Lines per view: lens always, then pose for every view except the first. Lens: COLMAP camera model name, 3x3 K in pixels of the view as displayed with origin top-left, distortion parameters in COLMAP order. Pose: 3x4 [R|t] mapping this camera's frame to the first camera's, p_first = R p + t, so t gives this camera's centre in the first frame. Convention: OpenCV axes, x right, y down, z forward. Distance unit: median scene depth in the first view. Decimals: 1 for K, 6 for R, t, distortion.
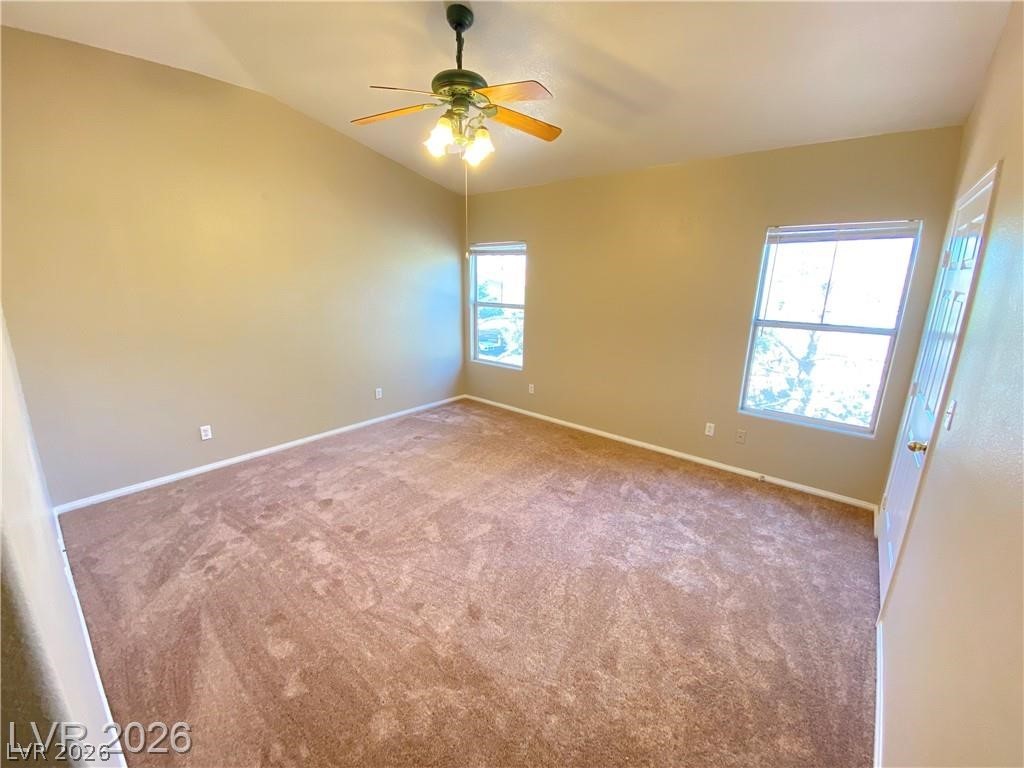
lens RADIAL K [[415.7, 0, 509.6], [0, 415.7, 382.2], [0, 0, 1]] dist [0.018638, -0.019364]
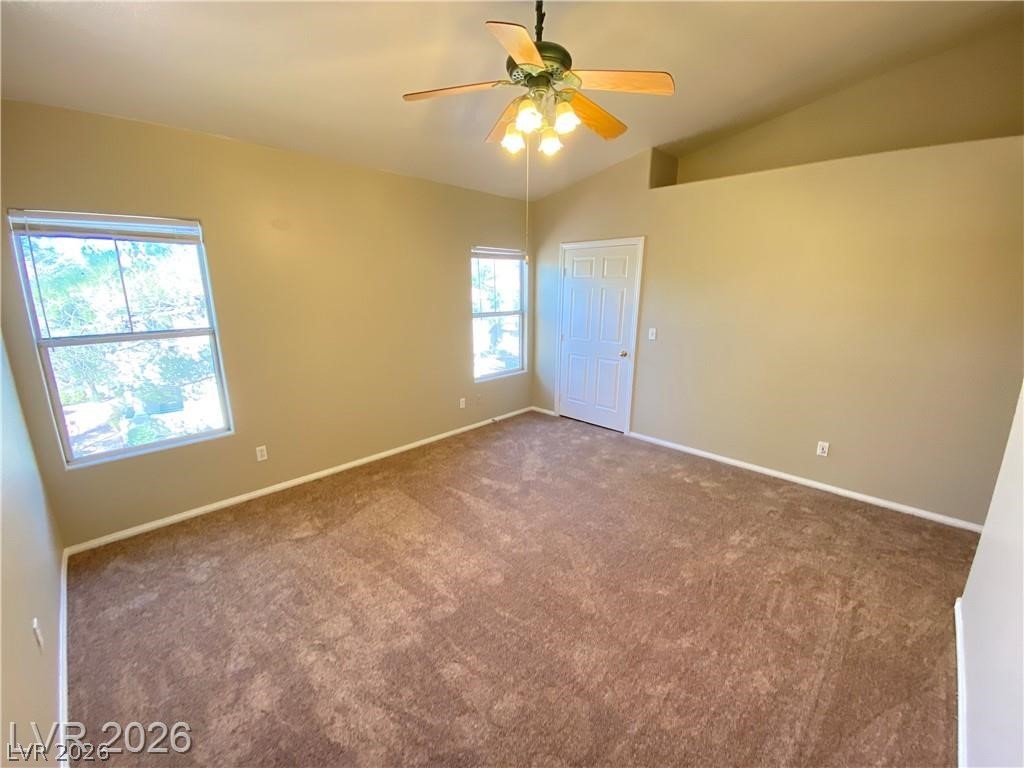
lens RADIAL K [[415.7, 0, 509.6], [0, 415.7, 382.2], [0, 0, 1]] dist [0.018638, -0.019364]
pose [[0.064234, -0.245152, 0.967354, -0.735023], [0.236695, 0.945438, 0.223881, -0.200963], [-0.969458, 0.214587, 0.118755, 0.730831]]
